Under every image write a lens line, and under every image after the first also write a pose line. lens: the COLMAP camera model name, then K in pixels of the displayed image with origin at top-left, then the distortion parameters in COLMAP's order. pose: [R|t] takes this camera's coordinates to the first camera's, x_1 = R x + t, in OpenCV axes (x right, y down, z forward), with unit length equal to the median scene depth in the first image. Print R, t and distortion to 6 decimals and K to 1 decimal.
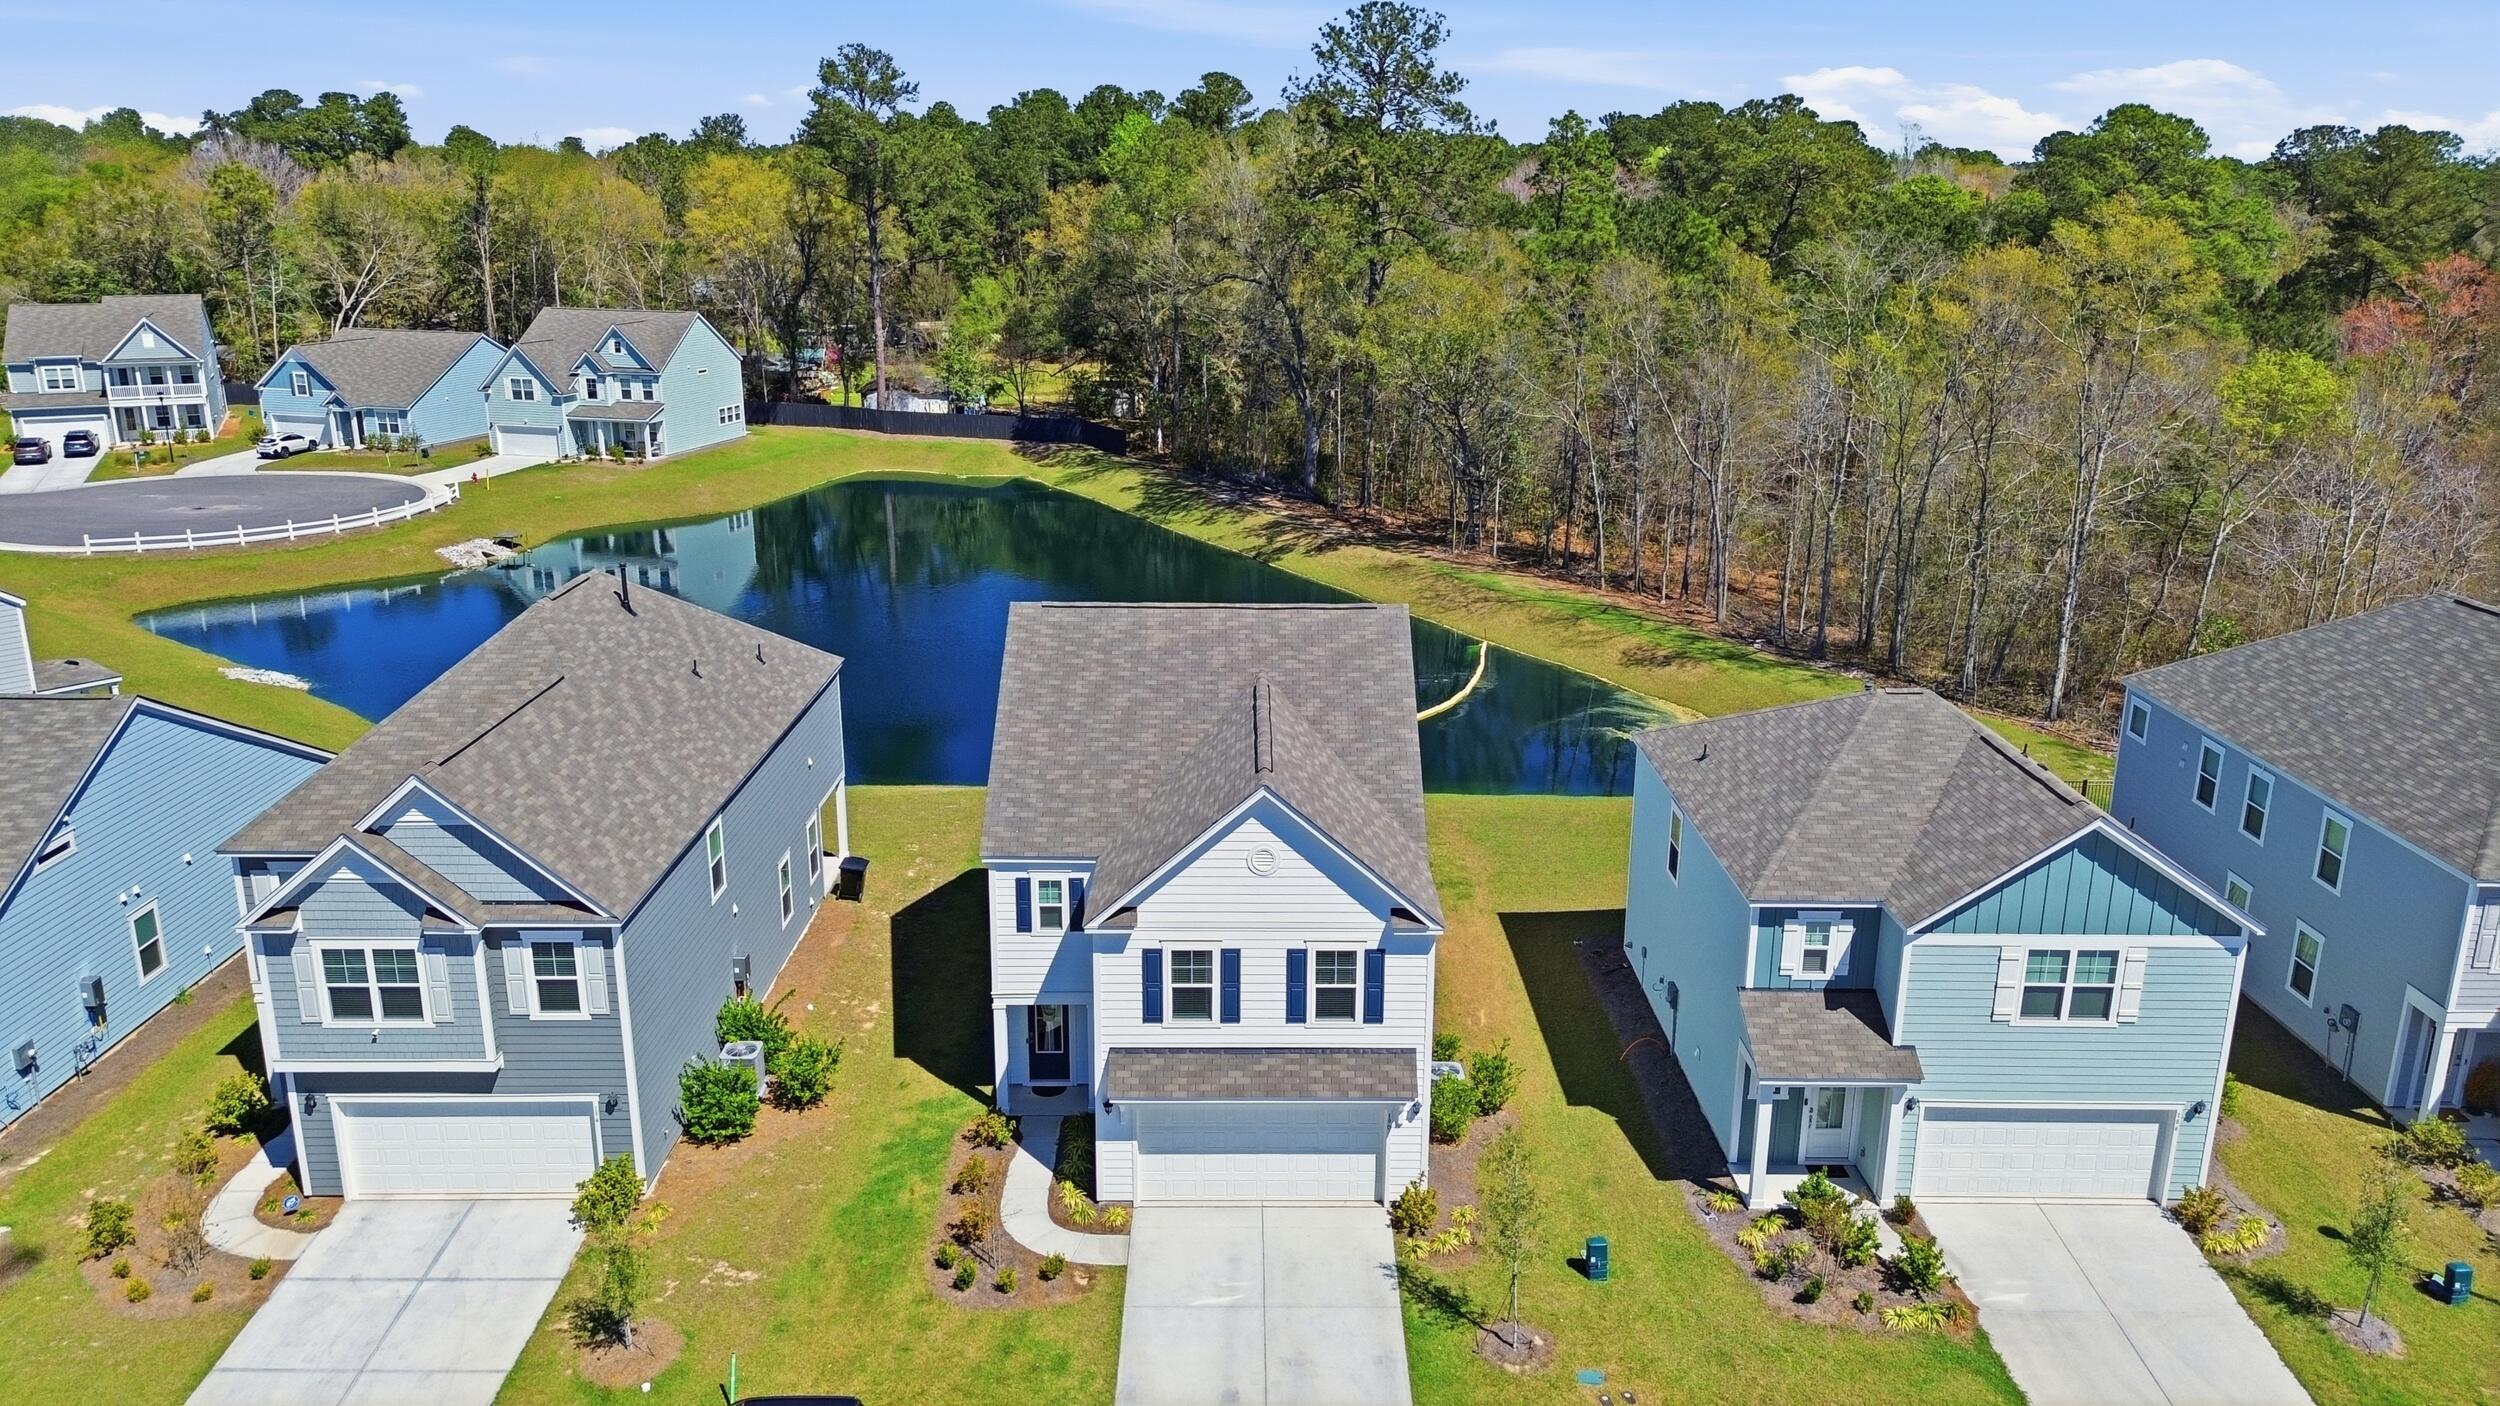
lens RADIAL K [[1771.1, 0, 1255.9], [0, 1771.1, 686.9], [0, 0, 1]] dist [0.087575, -0.093861]
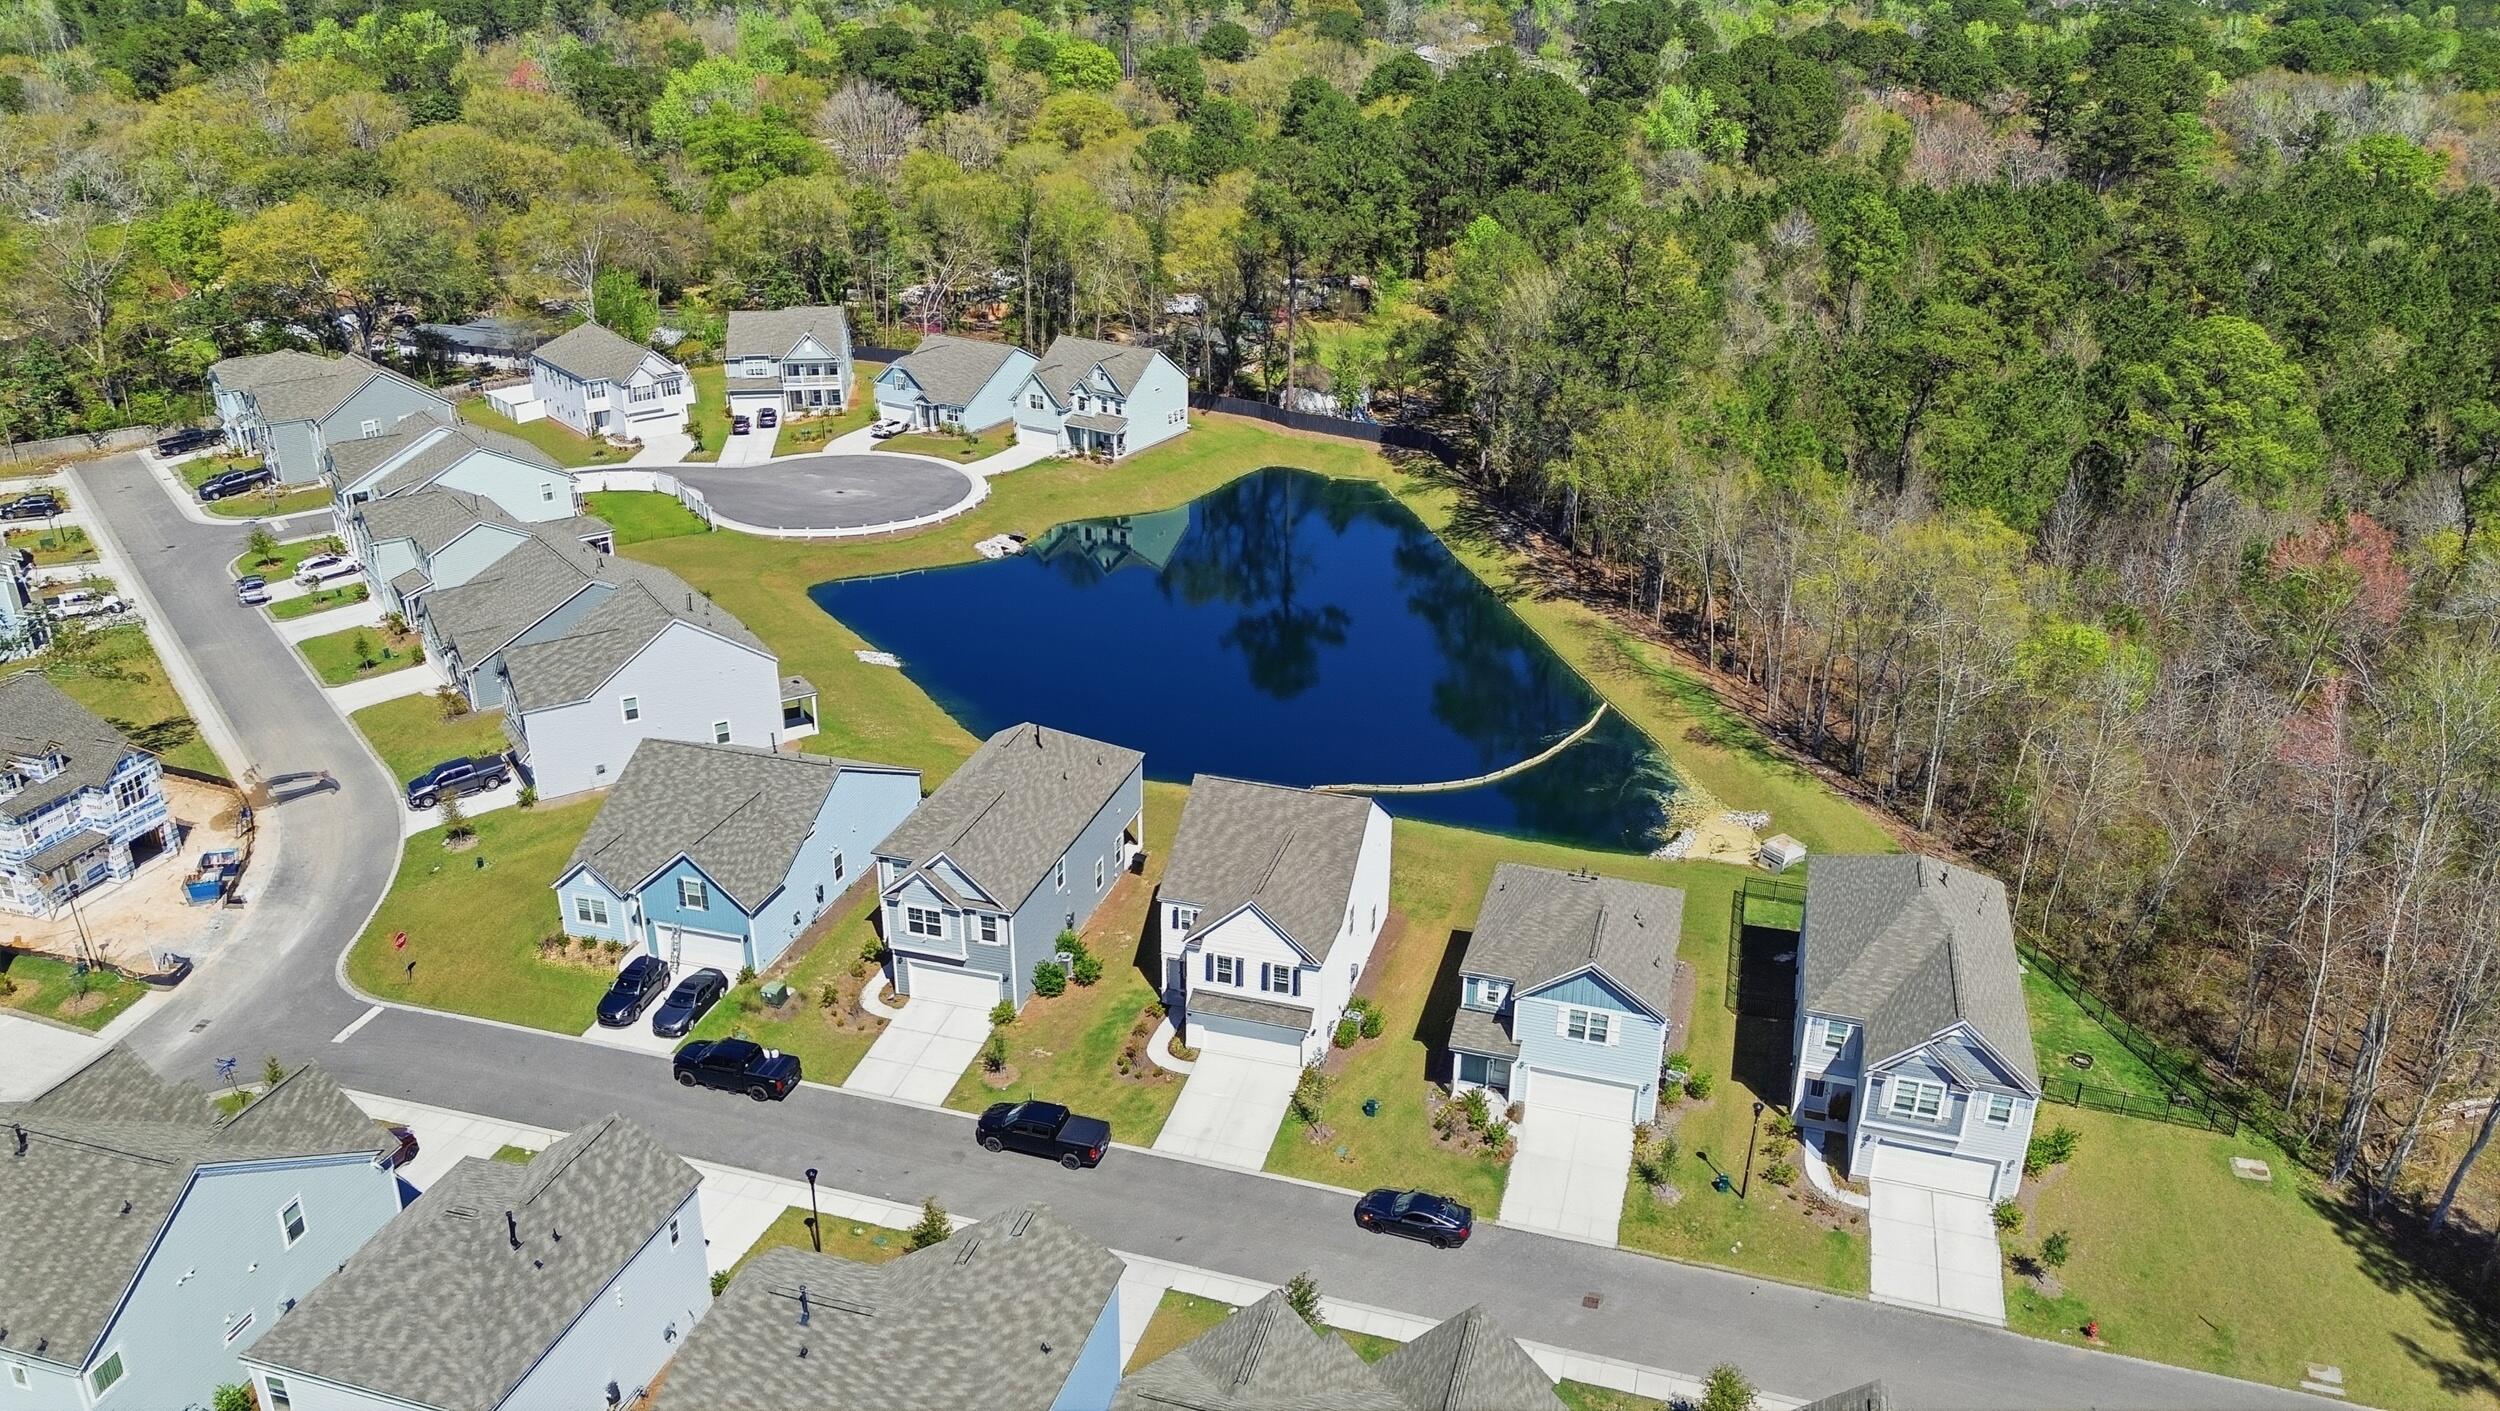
lens RADIAL K [[1771.1, 0, 1255.9], [0, 1771.1, 689.4], [0, 0, 1]] dist [0.087575, -0.093861]
pose [[0.958293, 0.112188, -0.262848, 0.591633], [-0.078879, 0.987831, 0.134045, -0.534281], [0.274688, -0.107721, 0.955480, -1.256675]]
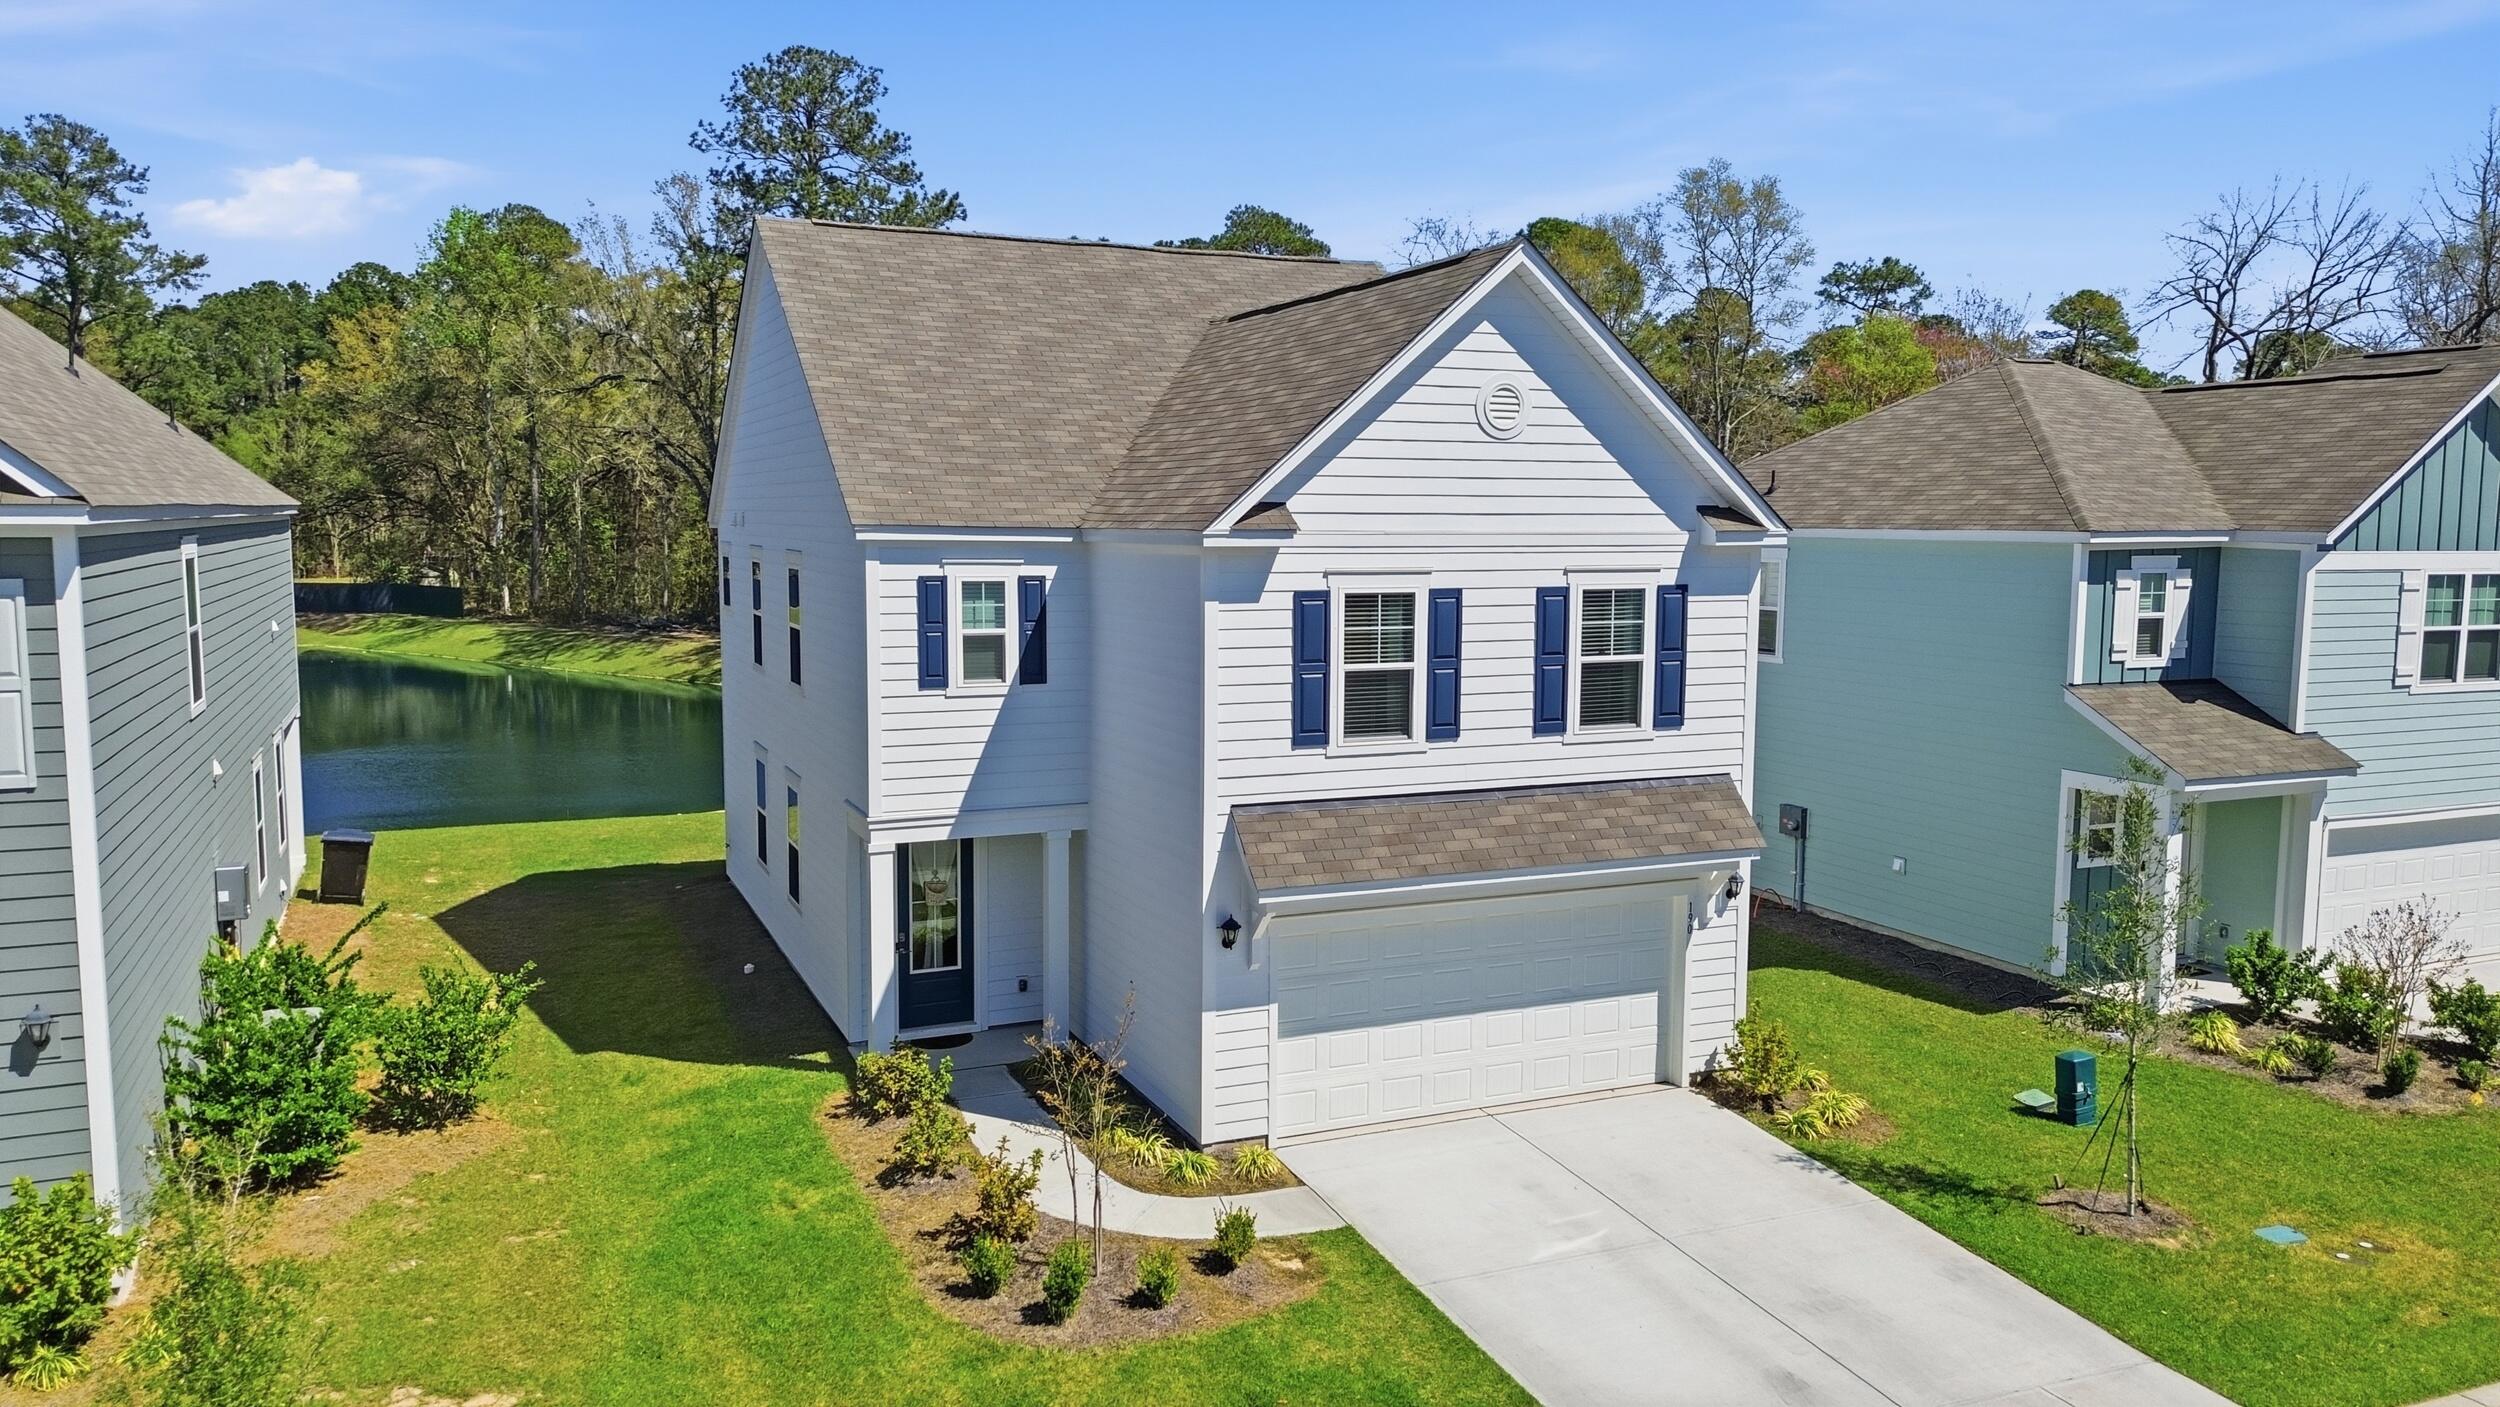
lens RADIAL K [[1771.1, 0, 1255.9], [0, 1771.1, 687.4], [0, 0, 1]] dist [0.087575, -0.093861]
pose [[0.916489, -0.039429, 0.398111, -0.268852], [0.107908, 0.982612, -0.151096, 0.242759], [-0.385231, 0.181438, 0.904808, 0.534126]]
